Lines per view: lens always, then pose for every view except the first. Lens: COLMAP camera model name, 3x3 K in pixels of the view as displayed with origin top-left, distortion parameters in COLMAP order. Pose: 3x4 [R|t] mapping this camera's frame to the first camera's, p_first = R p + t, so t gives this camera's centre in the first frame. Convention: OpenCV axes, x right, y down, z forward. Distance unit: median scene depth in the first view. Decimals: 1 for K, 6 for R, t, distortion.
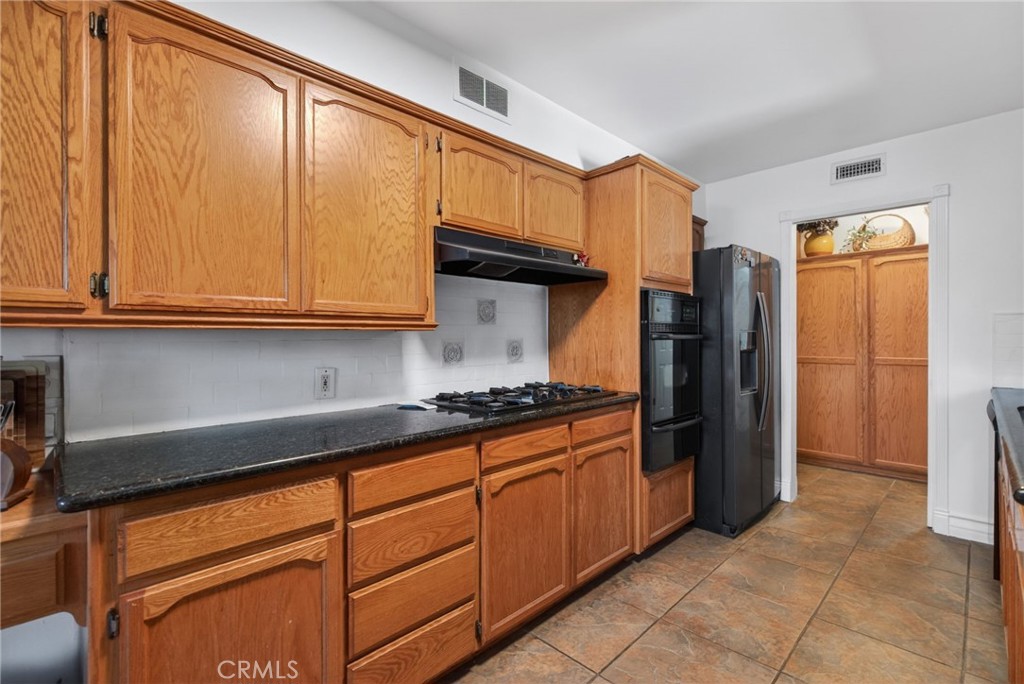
lens RADIAL K [[464.6, 0, 511.1], [0, 464.6, 335.3], [0, 0, 1]] dist [0.000249, 0.000062]
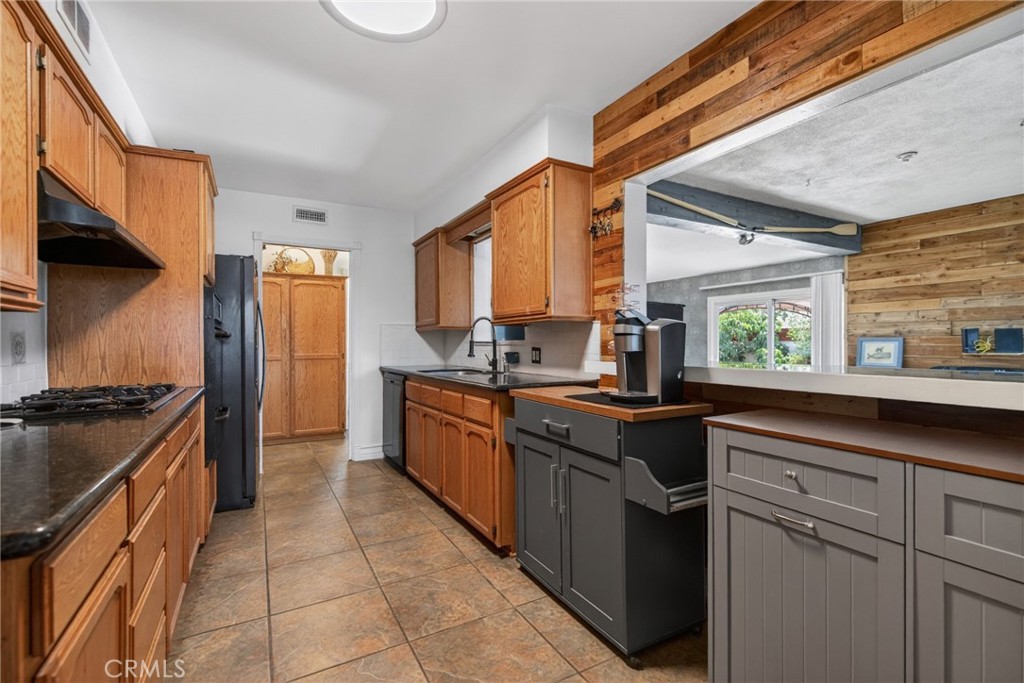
lens RADIAL K [[464.6, 0, 516.8], [0, 464.6, 343.8], [0, 0, 1]] dist [0.000249, 0.000062]
pose [[0.262589, 0.000846, 0.964907, -0.480580], [0.001350, 0.999998, -0.001244, 0.029087], [-0.964907, 0.001629, 0.262587, 0.055106]]
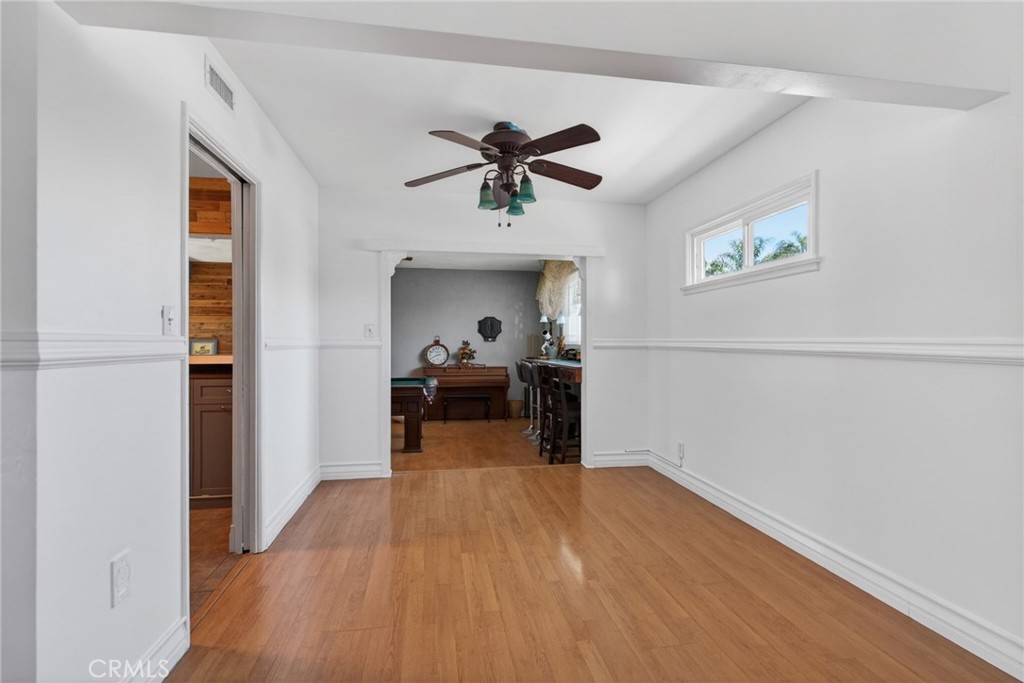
lens RADIAL K [[464.6, 0, 510.3], [0, 464.6, 344.7], [0, 0, 1]] dist [0.000249, 0.000062]
pose [[-0.819590, -0.004184, 0.572936, -1.241796], [-0.004962, 0.999988, 0.000204, 0.025731], [-0.572929, -0.002675, -0.819600, 0.311831]]
